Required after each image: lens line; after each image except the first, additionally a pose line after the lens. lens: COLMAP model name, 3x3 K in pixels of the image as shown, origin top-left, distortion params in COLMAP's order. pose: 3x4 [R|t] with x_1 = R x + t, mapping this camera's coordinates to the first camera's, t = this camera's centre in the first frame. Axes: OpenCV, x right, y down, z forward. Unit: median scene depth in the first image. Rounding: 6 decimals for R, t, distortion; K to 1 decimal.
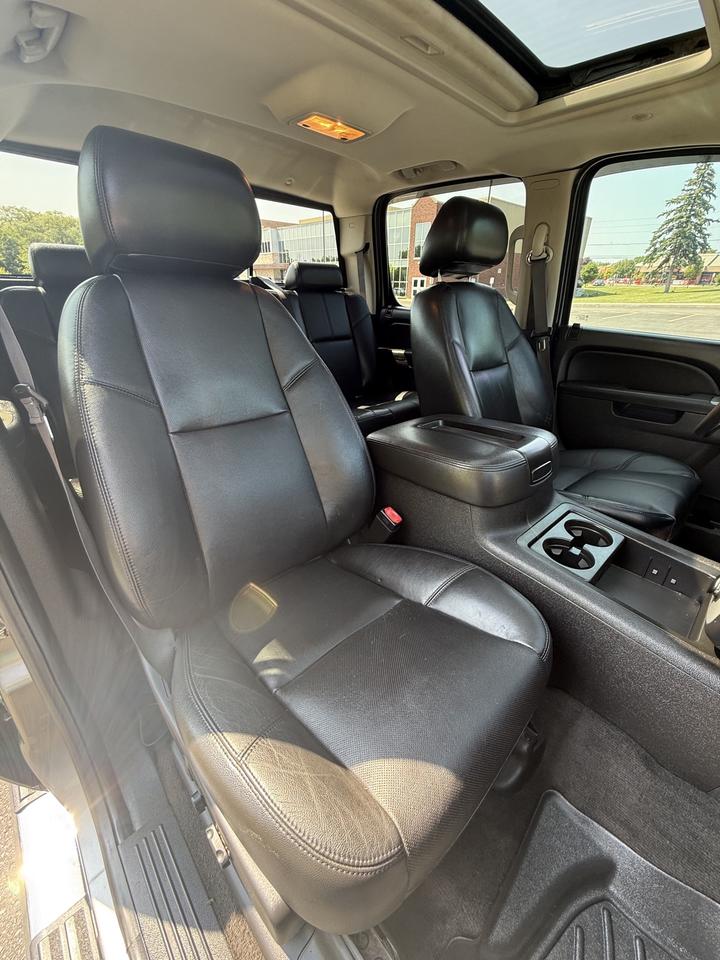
lens RADIAL K [[373.7, 0, 377.7], [0, 373.7, 470.0], [0, 0, 1]] dist [-0.001020, -0.000138]
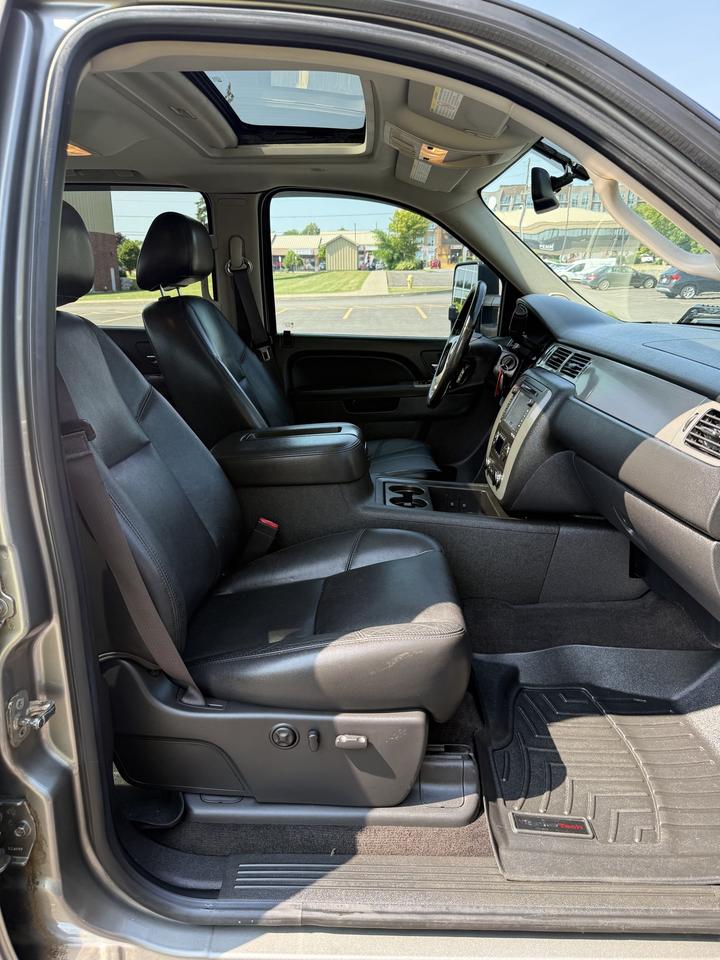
lens RADIAL K [[677.1, 0, 363.1], [0, 677.1, 486.7], [0, 0, 1]] dist [0.002758, -0.016015]
pose [[0.690406, -0.228637, 0.686341, -0.939060], [0.337910, 0.940805, -0.026506, 0.155071], [-0.639653, 0.250221, 0.726797, -0.454896]]
